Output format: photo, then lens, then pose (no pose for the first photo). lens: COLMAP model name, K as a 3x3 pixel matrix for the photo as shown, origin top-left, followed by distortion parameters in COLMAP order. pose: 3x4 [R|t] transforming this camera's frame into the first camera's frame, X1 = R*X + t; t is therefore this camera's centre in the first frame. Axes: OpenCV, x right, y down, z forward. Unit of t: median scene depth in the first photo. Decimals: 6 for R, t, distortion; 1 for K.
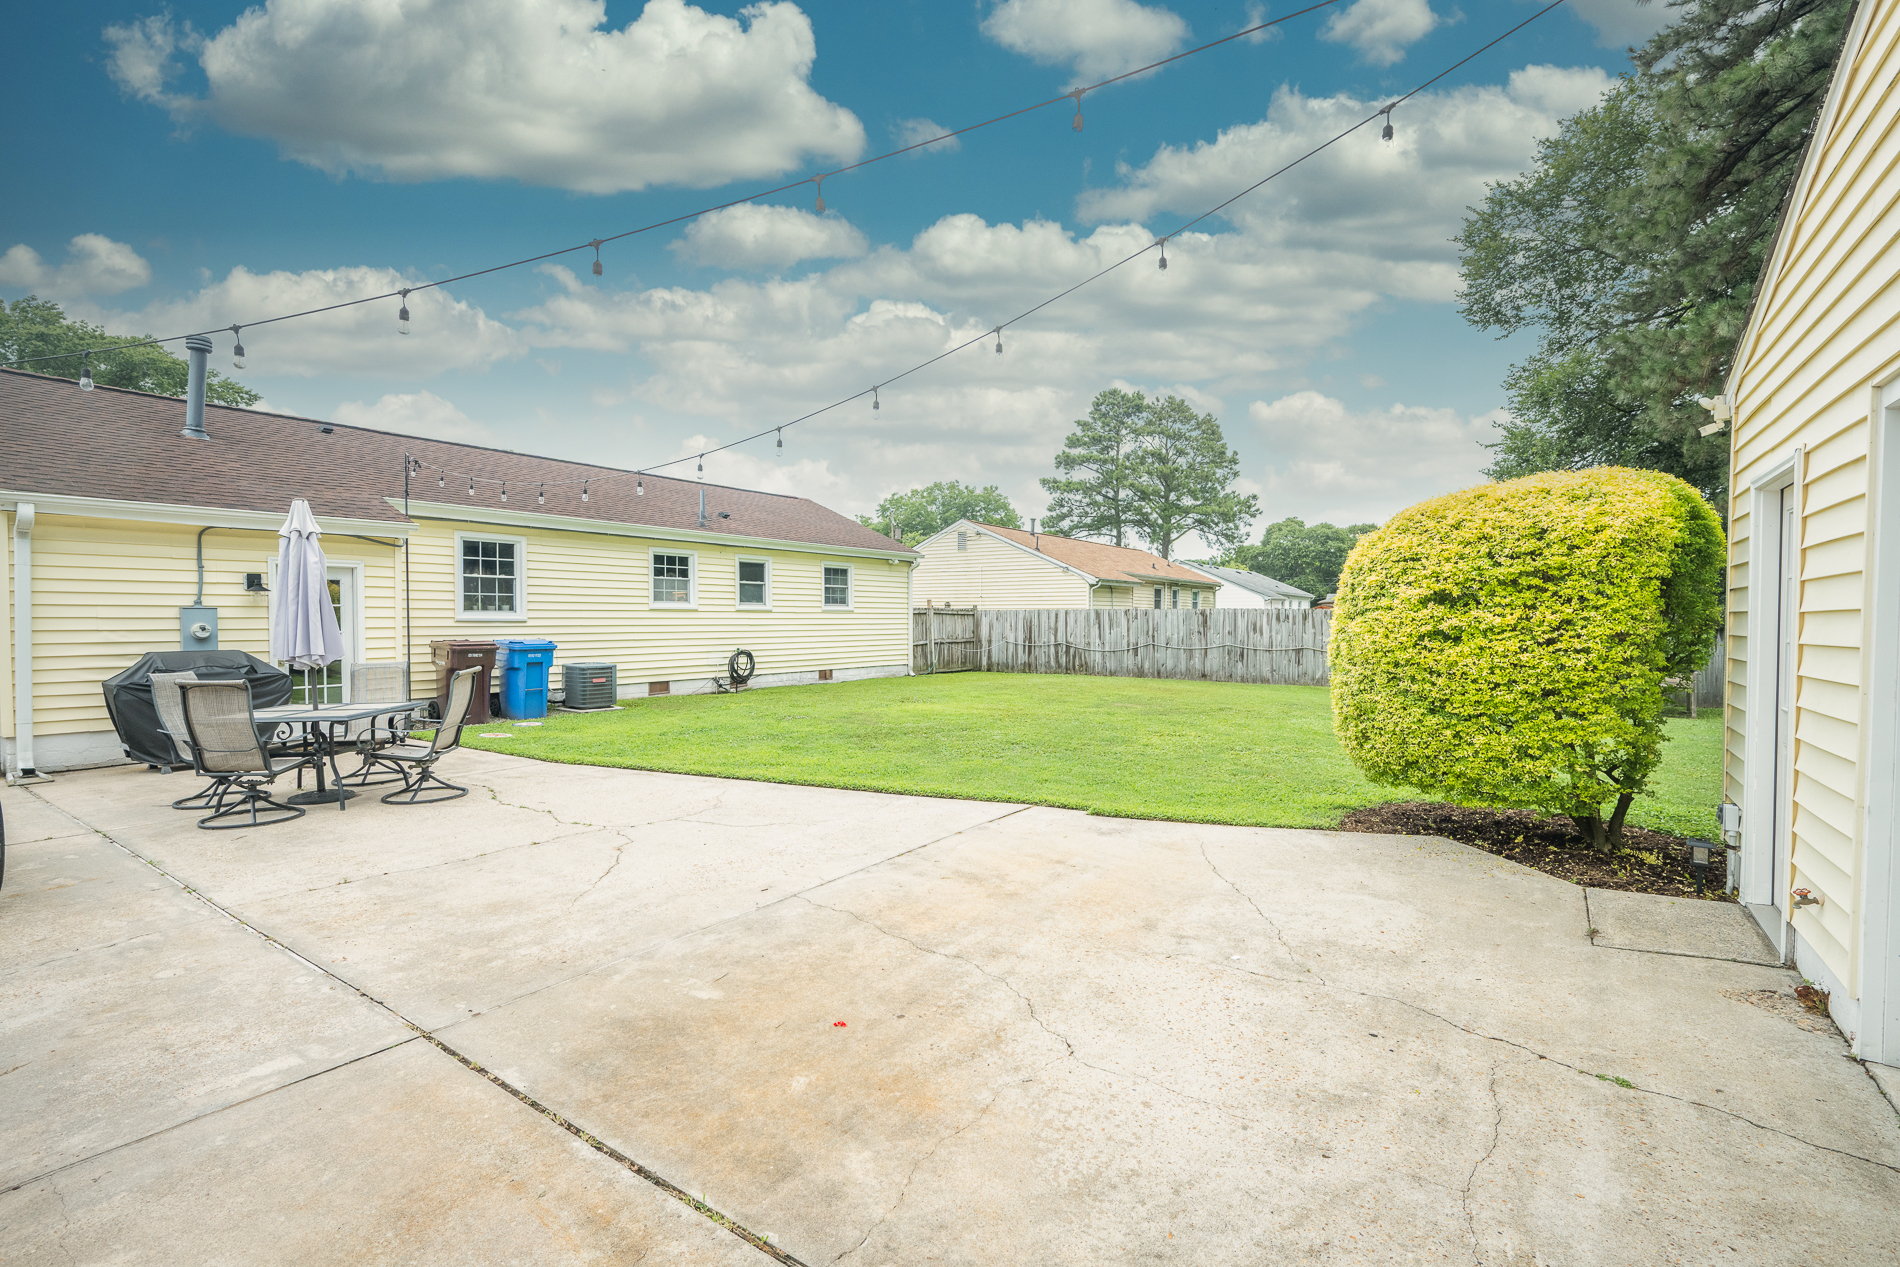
lens RADIAL K [[848.0, 0, 950.0], [0, 848.0, 633.5], [0, 0, 1]] dist [-0.001831, -0.000333]
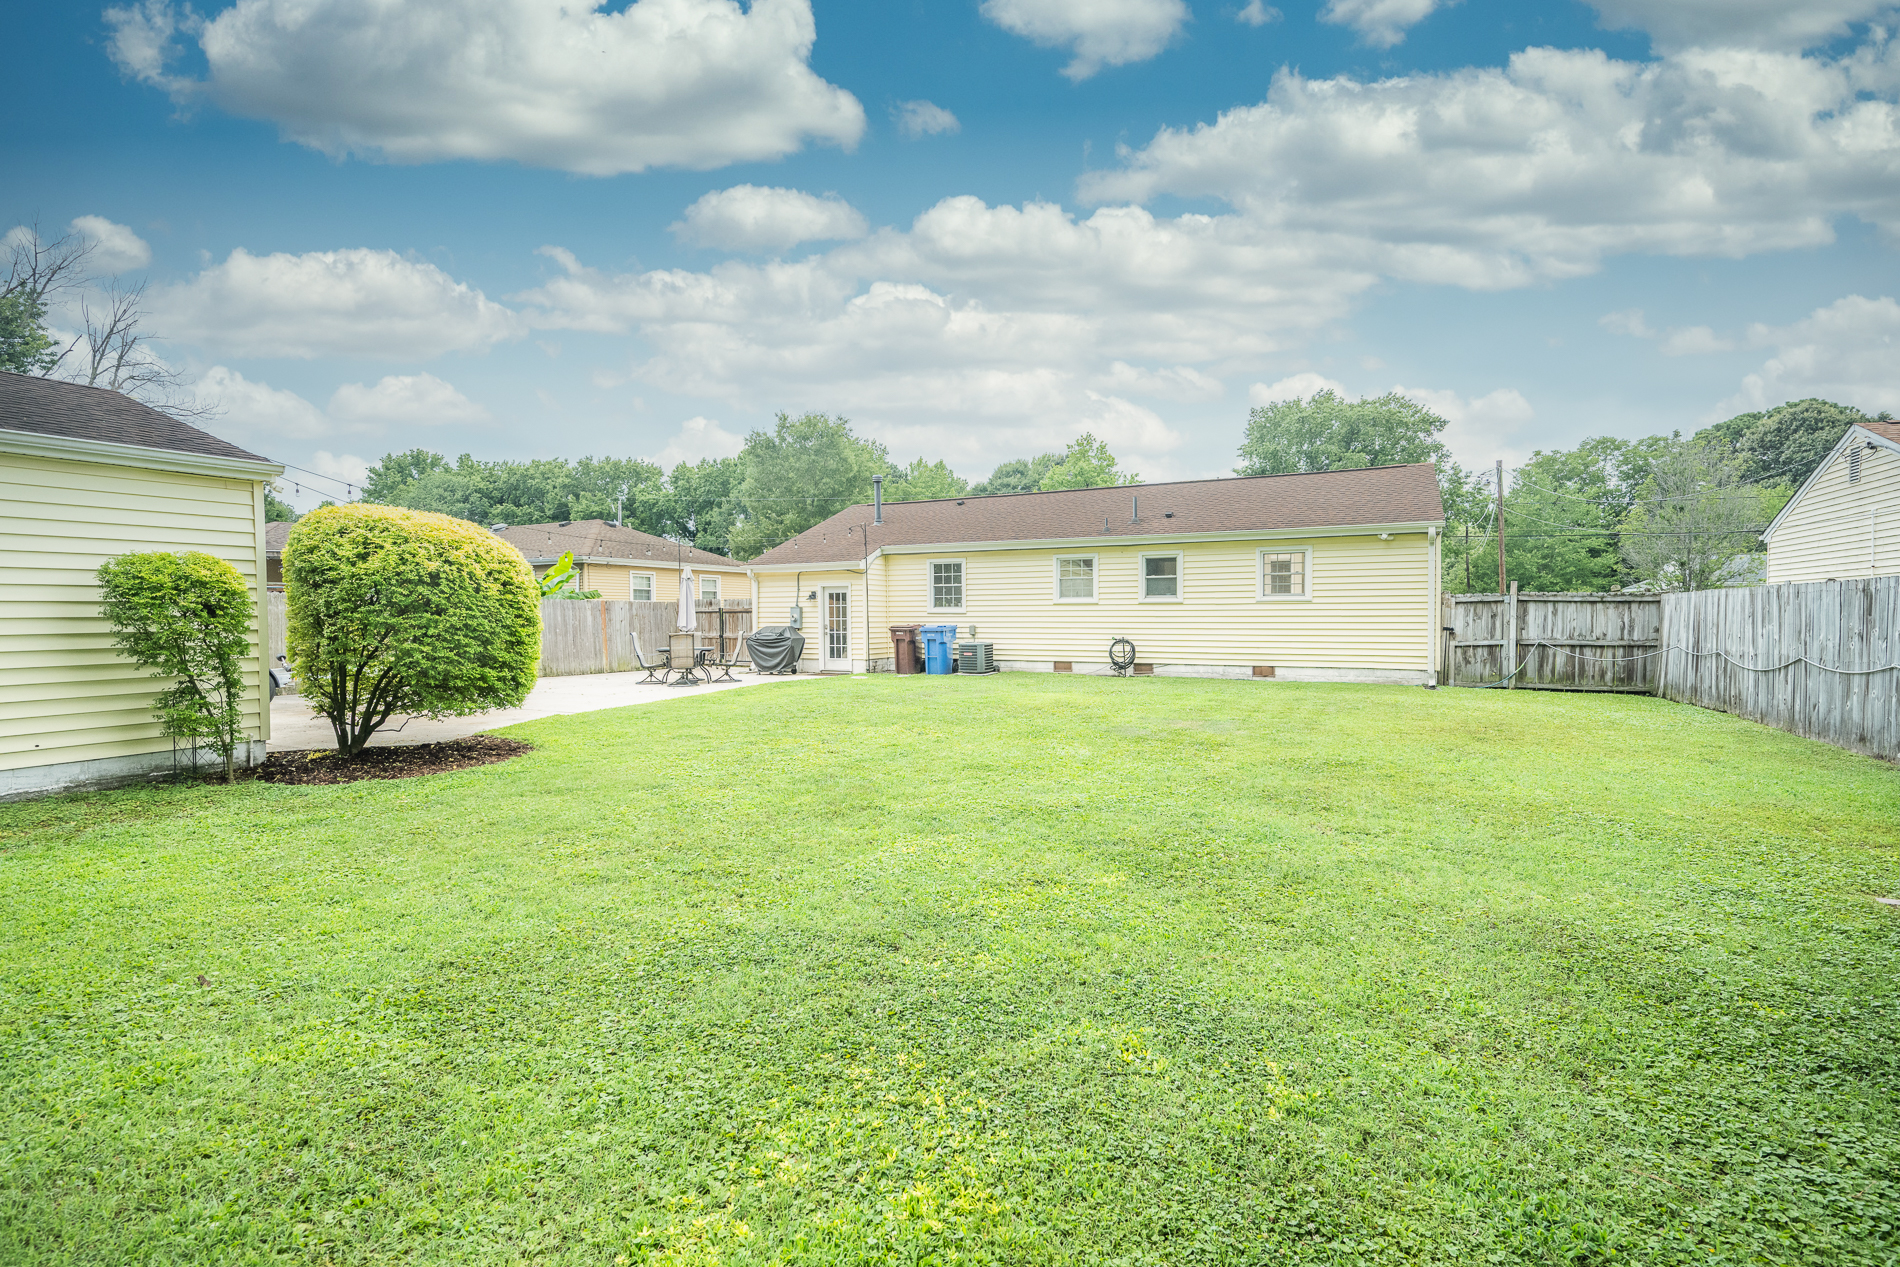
lens RADIAL K [[848.0, 0, 950.0], [0, 848.0, 633.5], [0, 0, 1]] dist [-0.001831, -0.000333]
pose [[0.118167, 0.016837, -0.992851, 0.995009], [-0.015264, 0.999769, 0.015138, -0.000830], [0.992876, 0.013366, 0.118397, 0.780384]]
